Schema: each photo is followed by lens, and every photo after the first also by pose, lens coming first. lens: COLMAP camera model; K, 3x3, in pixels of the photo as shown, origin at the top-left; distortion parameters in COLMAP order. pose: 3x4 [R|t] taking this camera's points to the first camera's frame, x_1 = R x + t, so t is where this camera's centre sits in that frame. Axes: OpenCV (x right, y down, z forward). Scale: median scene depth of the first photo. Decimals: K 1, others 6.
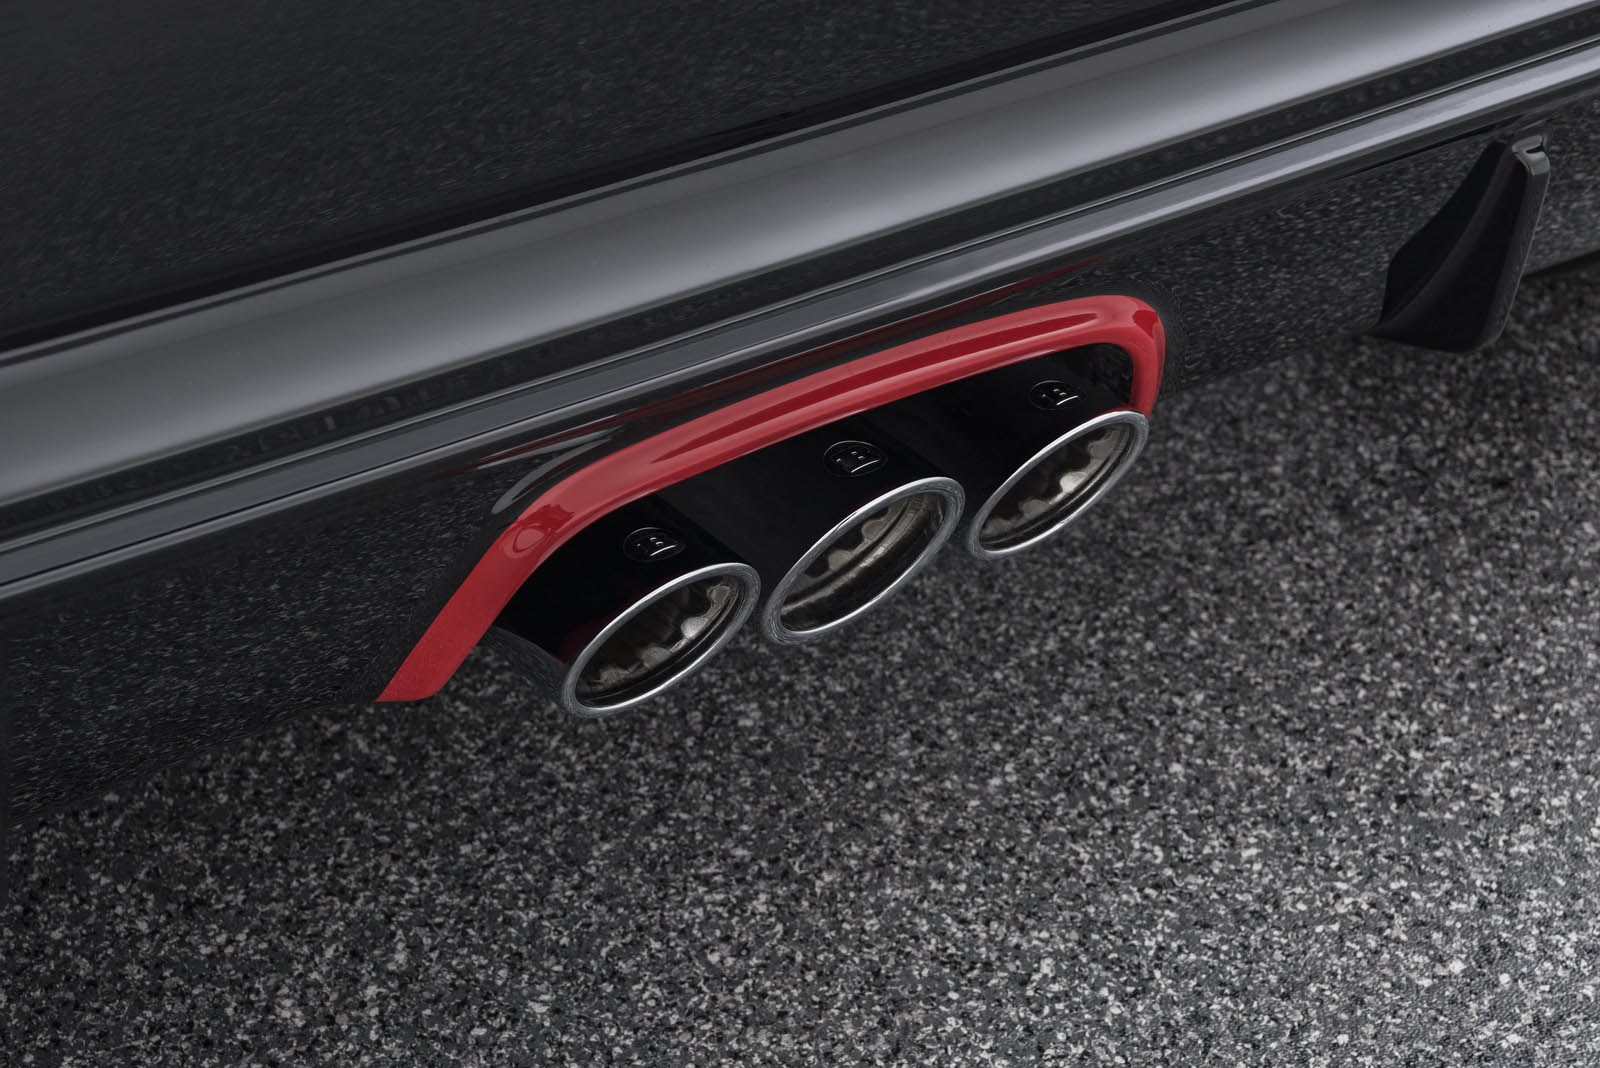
lens RADIAL K [[3029.7, 0, 800.0], [0, 3029.7, 534.0], [0, 0, 1]] dist [0.299211, 0.131702]
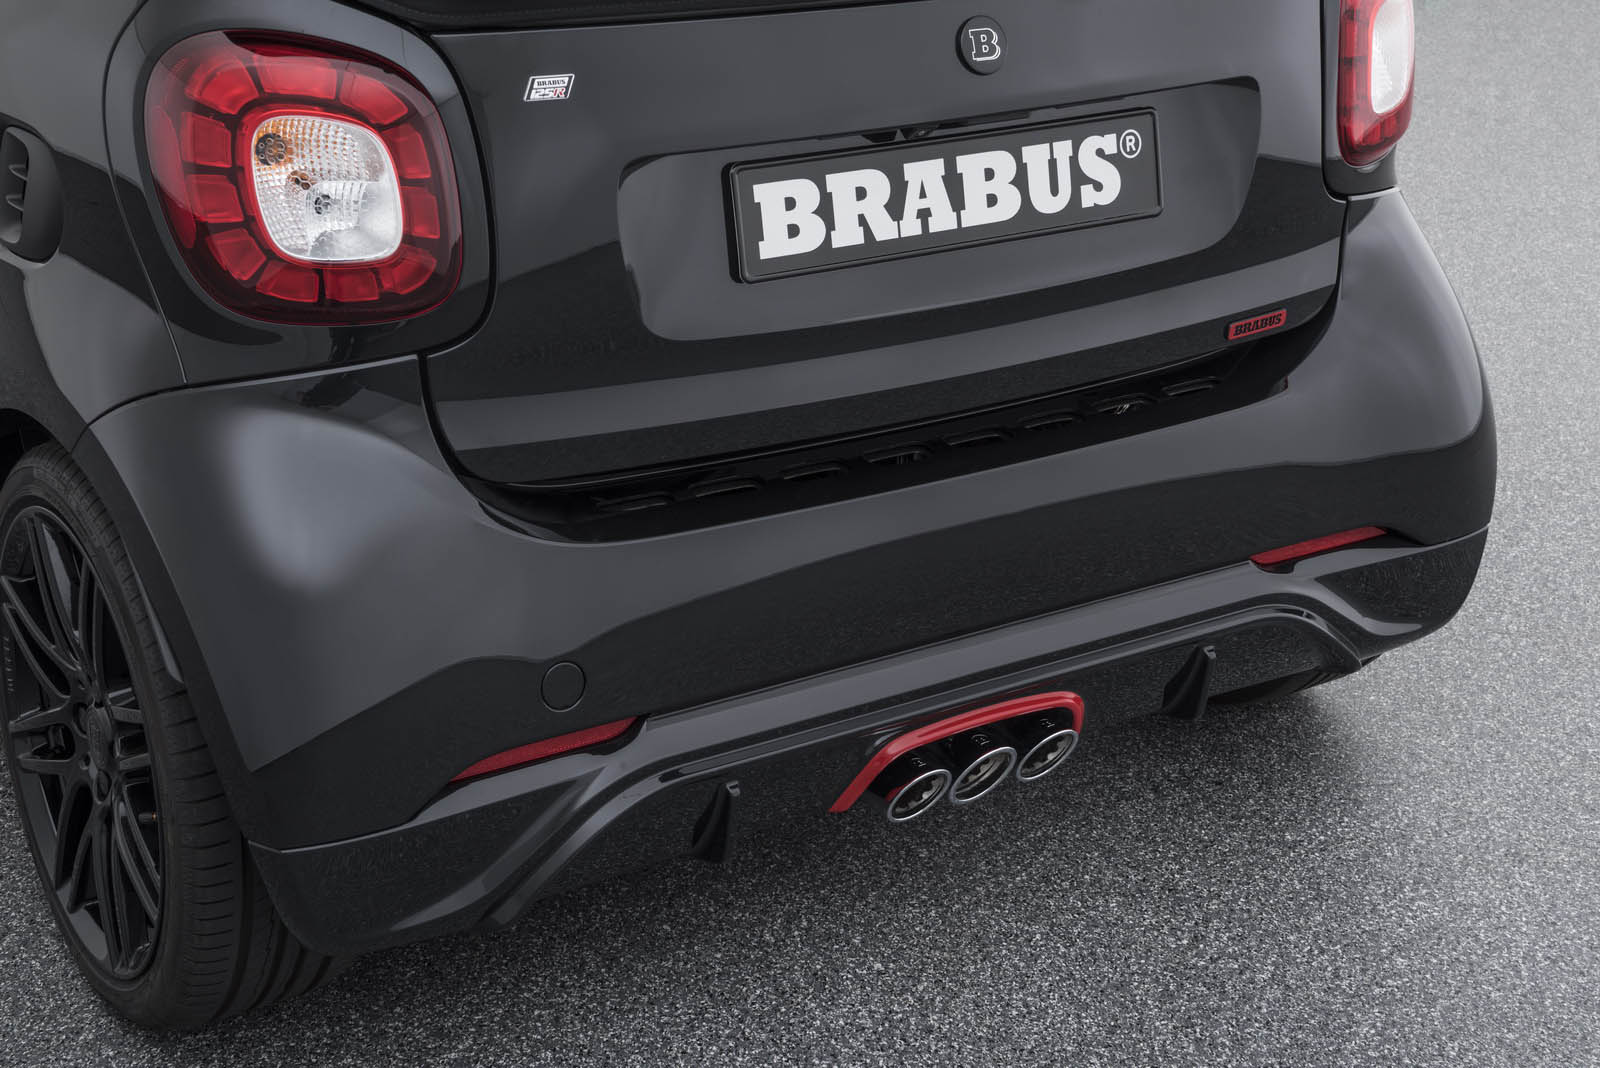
lens RADIAL K [[2289.3, 0, 800.0], [0, 2289.3, 534.0], [0, 0, 1]] dist [0.105412, 0.033677]
pose [[0.999304, 0.035717, -0.010788, -0.122316], [-0.037012, 0.985494, -0.165626, 0.132414], [0.004716, 0.165910, 0.986130, -1.088608]]
